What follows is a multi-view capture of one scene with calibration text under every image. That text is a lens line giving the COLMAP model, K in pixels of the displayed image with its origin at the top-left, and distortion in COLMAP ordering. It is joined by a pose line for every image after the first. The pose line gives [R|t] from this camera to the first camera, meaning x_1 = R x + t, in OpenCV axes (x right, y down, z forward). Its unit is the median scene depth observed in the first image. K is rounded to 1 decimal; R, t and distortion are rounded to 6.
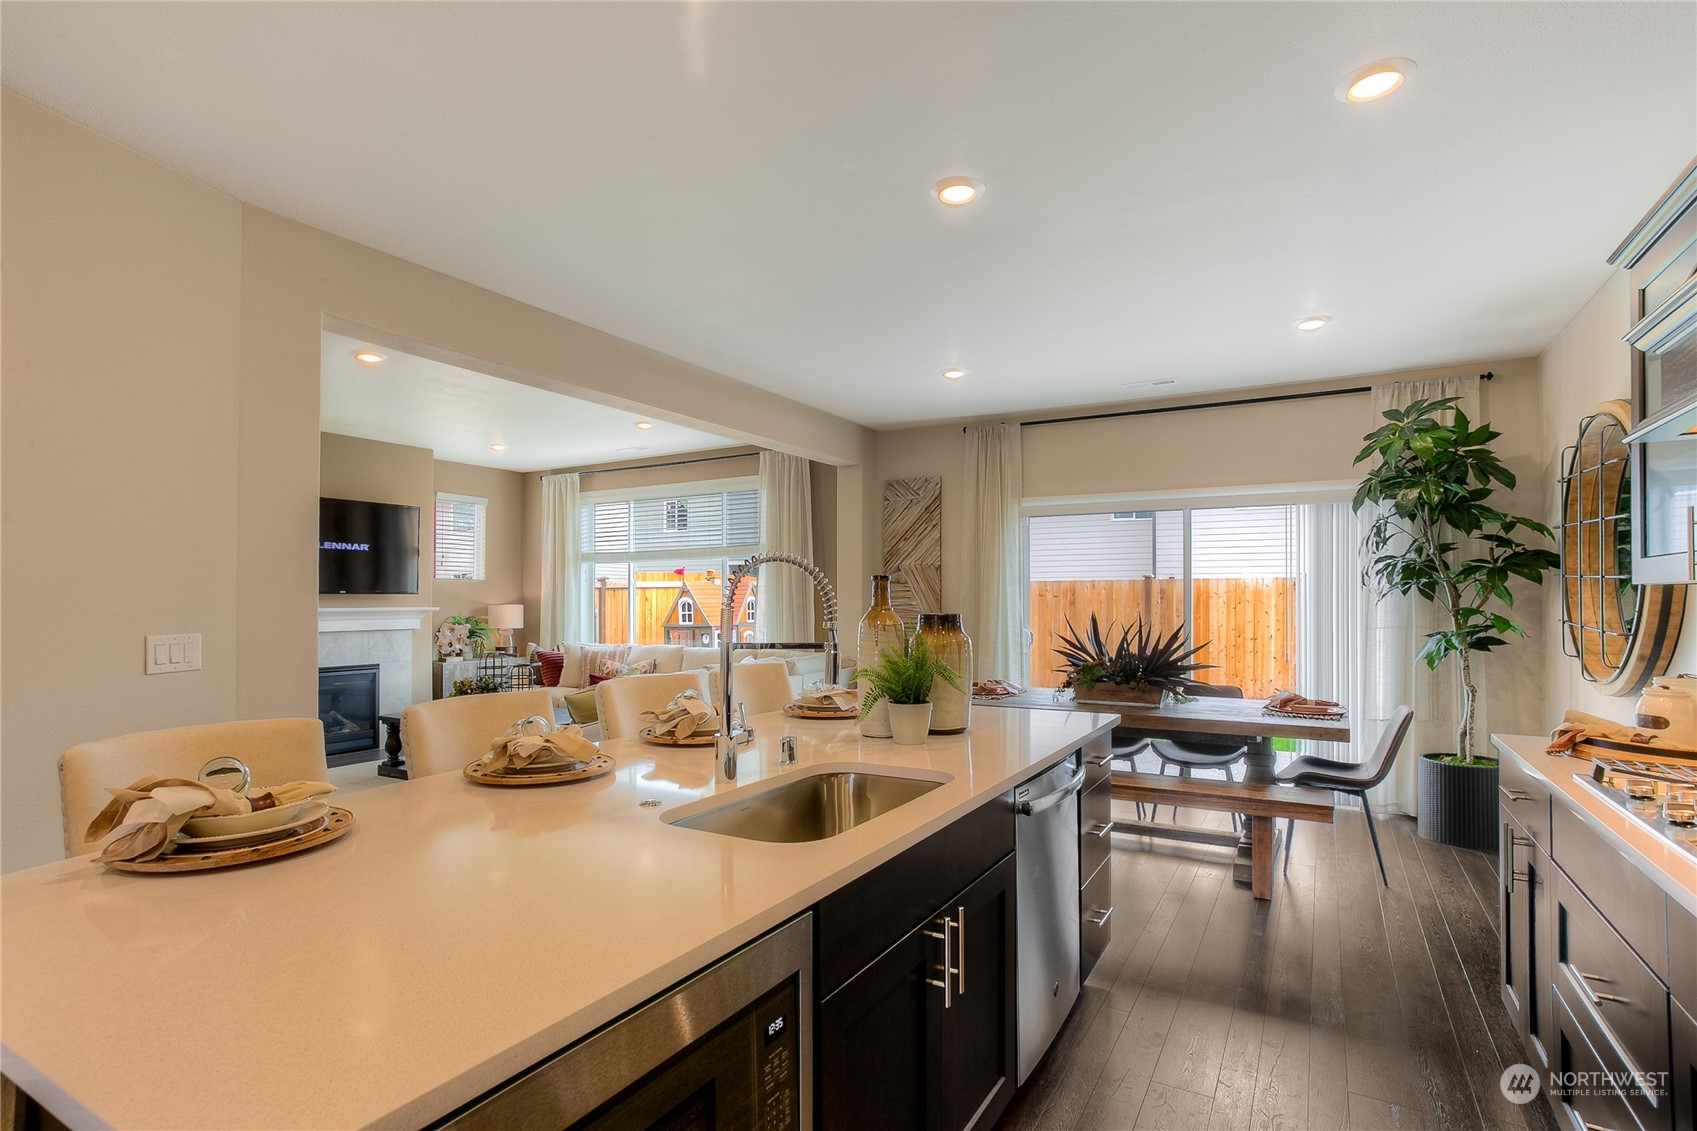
lens RADIAL K [[855.8, 0, 828.4], [0, 855.8, 589.2], [0, 0, 1]] dist [-0.021155, 0.010719]
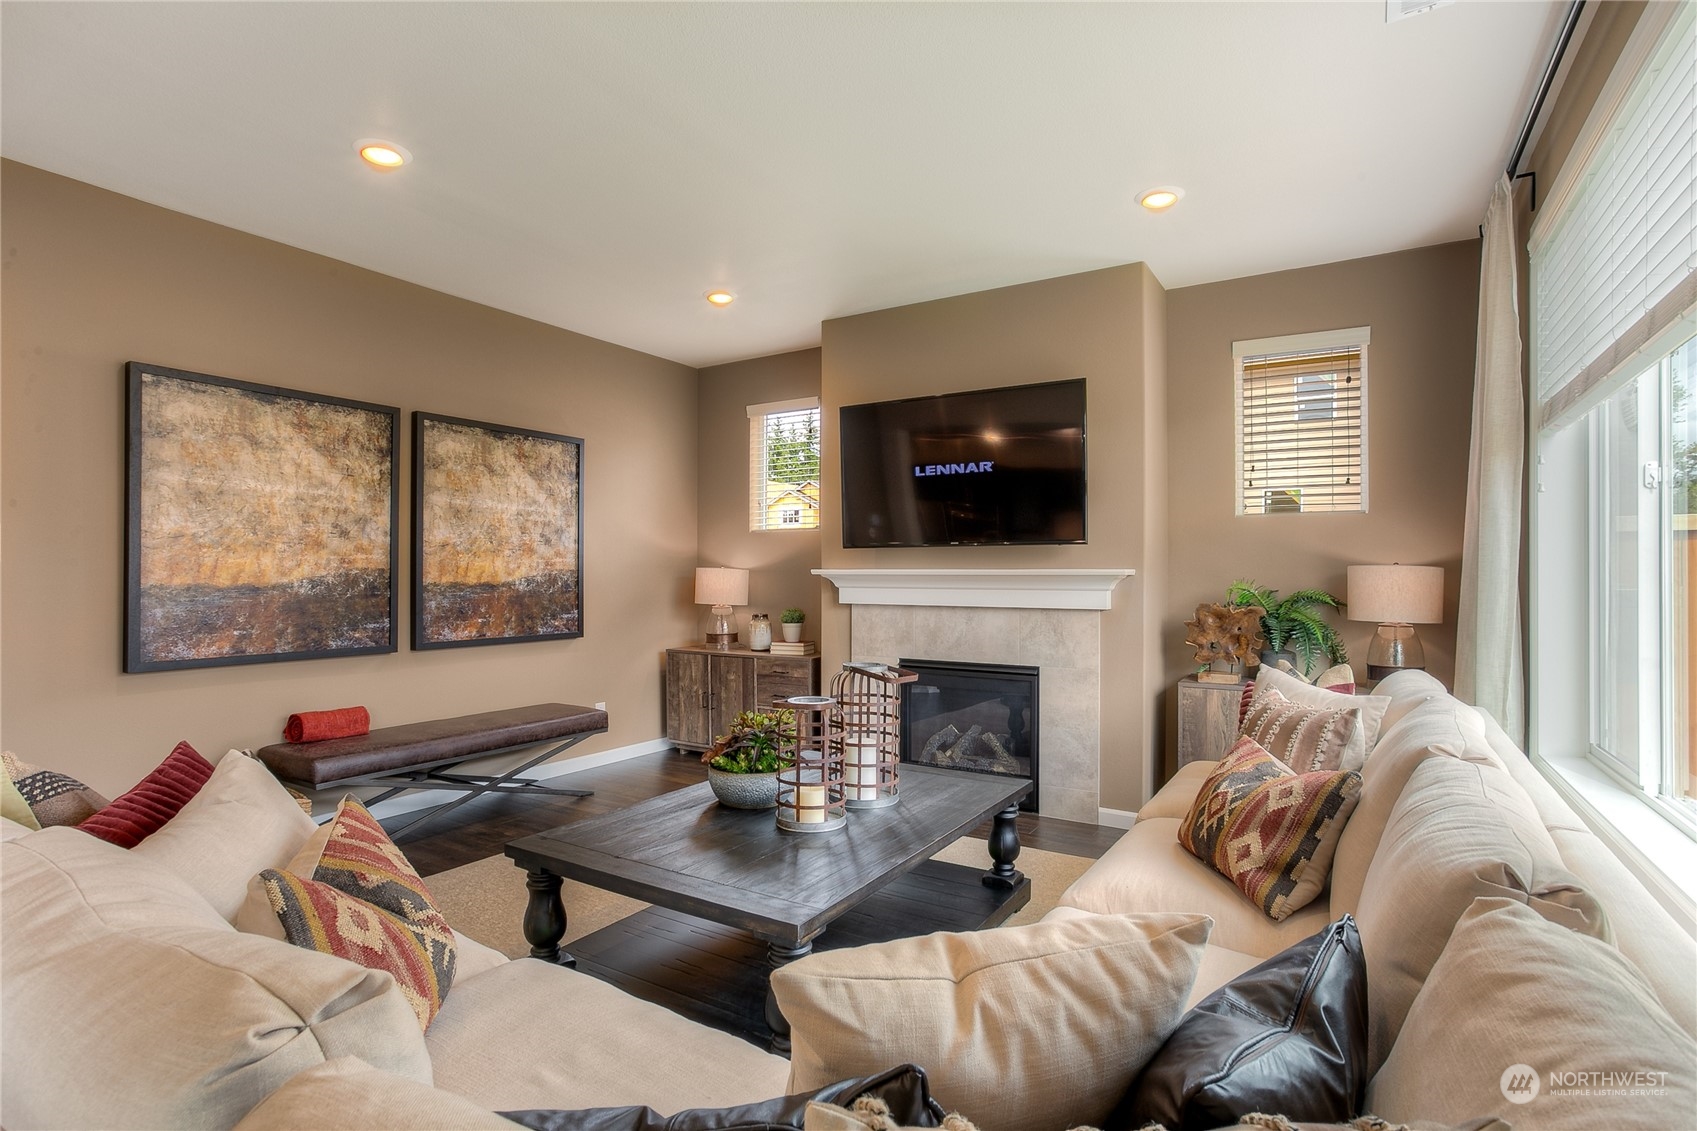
lens RADIAL K [[855.8, 0, 854.1], [0, 855.8, 571.8], [0, 0, 1]] dist [-0.021155, 0.010719]
pose [[-0.022568, -0.002419, -0.999742, 0.045441], [0.012656, 0.999916, -0.002705, 0.021467], [0.999665, -0.012714, -0.022536, 0.811109]]
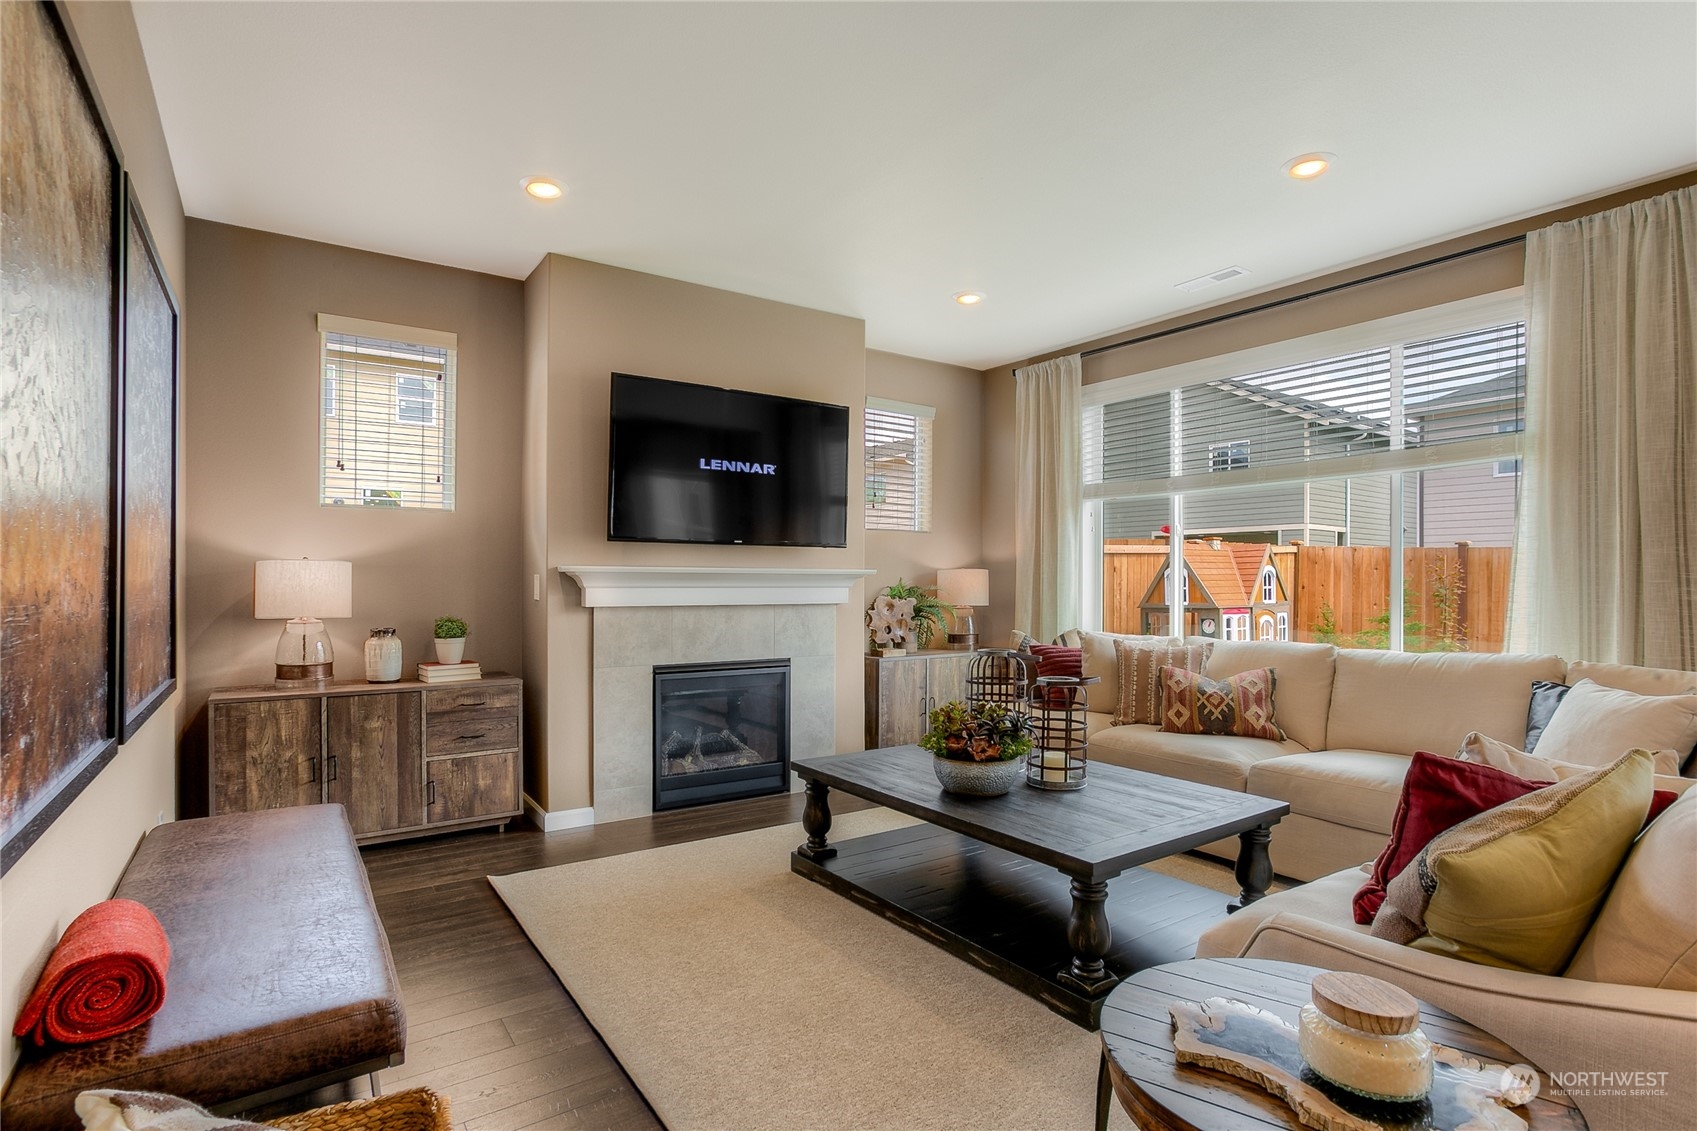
lens RADIAL K [[855.8, 0, 855.4], [0, 855.8, 578.0], [0, 0, 1]] dist [-0.021155, 0.010719]
pose [[0.921239, 0.003214, -0.388983, -0.216881], [-0.000242, 0.999970, 0.007689, 0.021554], [0.388997, -0.006989, 0.921213, 0.399086]]
